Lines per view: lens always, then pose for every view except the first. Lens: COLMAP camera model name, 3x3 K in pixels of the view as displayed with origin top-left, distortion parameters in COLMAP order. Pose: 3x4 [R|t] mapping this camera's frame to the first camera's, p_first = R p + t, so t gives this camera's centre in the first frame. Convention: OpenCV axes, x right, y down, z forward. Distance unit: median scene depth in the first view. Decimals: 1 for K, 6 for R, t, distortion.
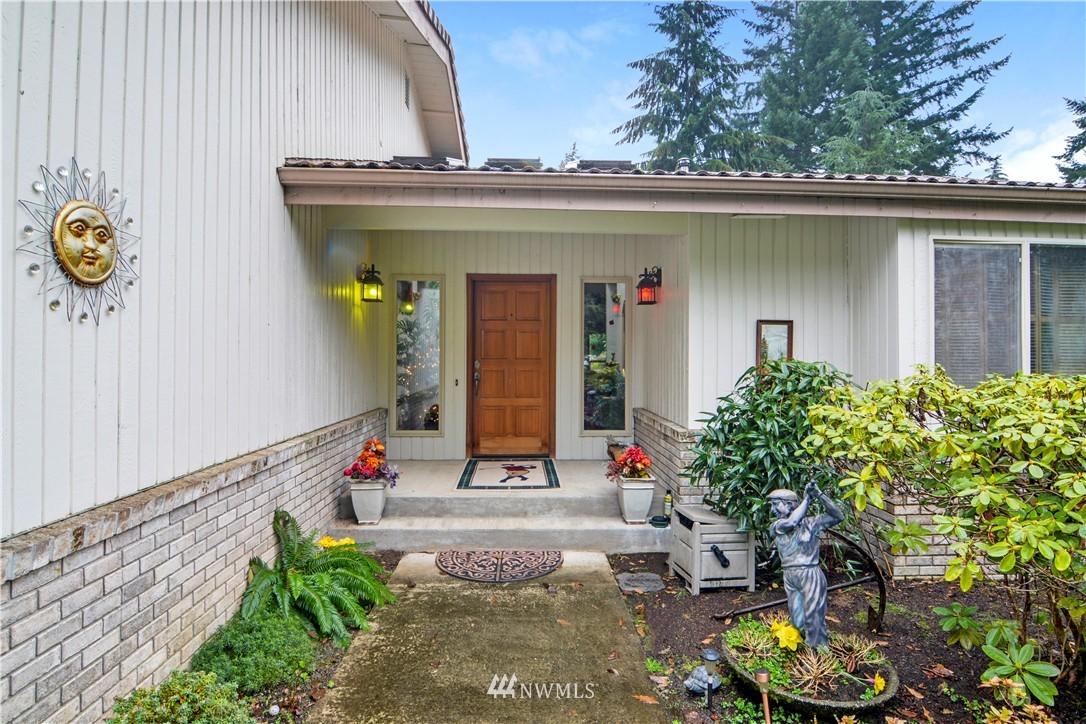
lens RADIAL K [[568.7, 0, 543.0], [0, 568.7, 362.0], [0, 0, 1]] dist [-0.000319, -0.000259]
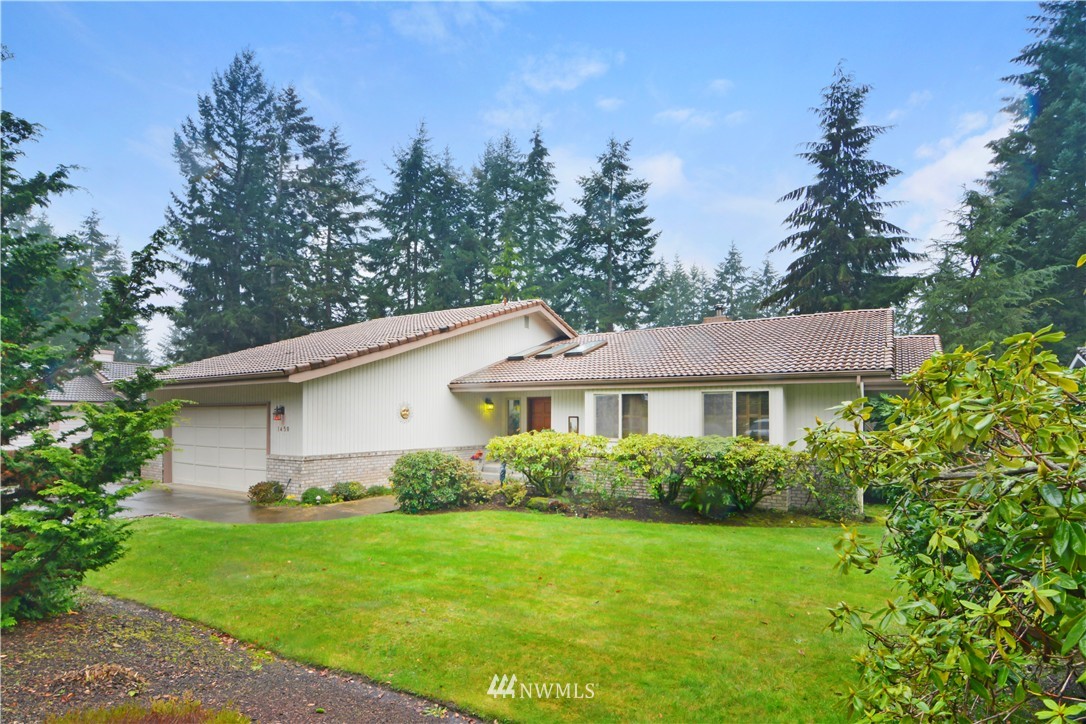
lens RADIAL K [[500.4, 0, 544.0], [0, 500.4, 407.8], [0, 0, 1]] dist [-0.002076, -0.000090]
pose [[0.839962, -0.016460, -0.542395, 1.258090], [-0.000569, 0.999513, -0.031214, -0.023032], [0.542645, 0.026528, 0.839543, -1.030308]]
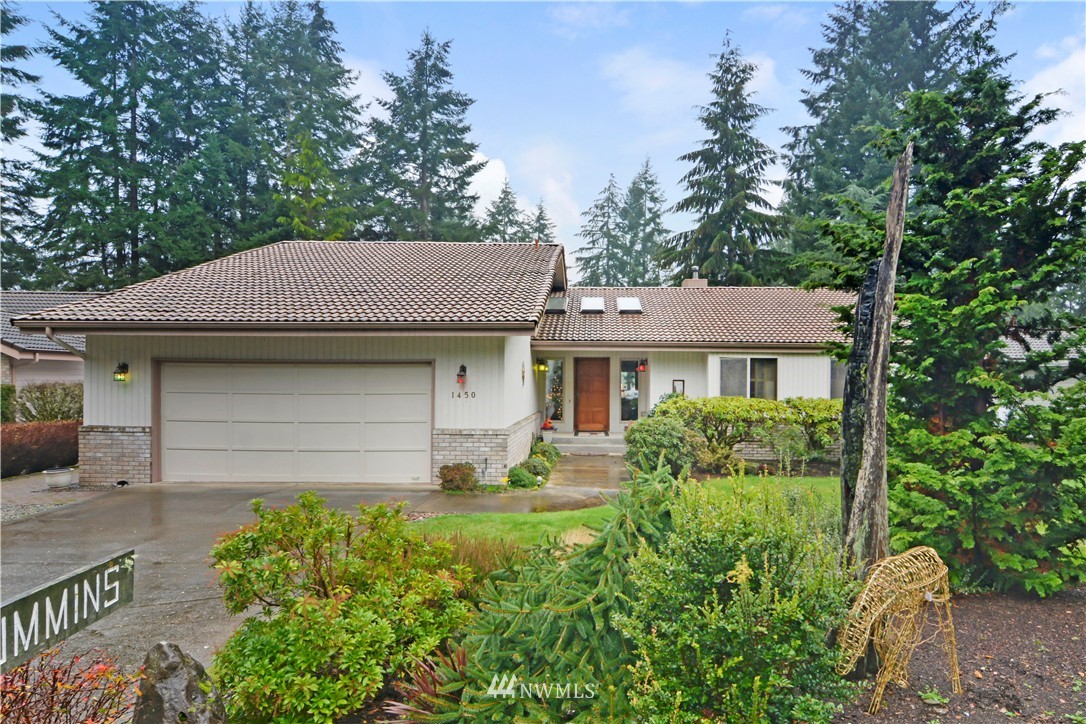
lens RADIAL K [[608.9, 0, 561.0], [0, 608.9, 384.9], [0, 0, 1]] dist [0.001020, -0.012049]
pose [[0.995691, 0.000295, -0.092730, 0.055711], [-0.000587, 0.999995, -0.003124, -0.024573], [0.092729, 0.003165, 0.995686, -1.616414]]
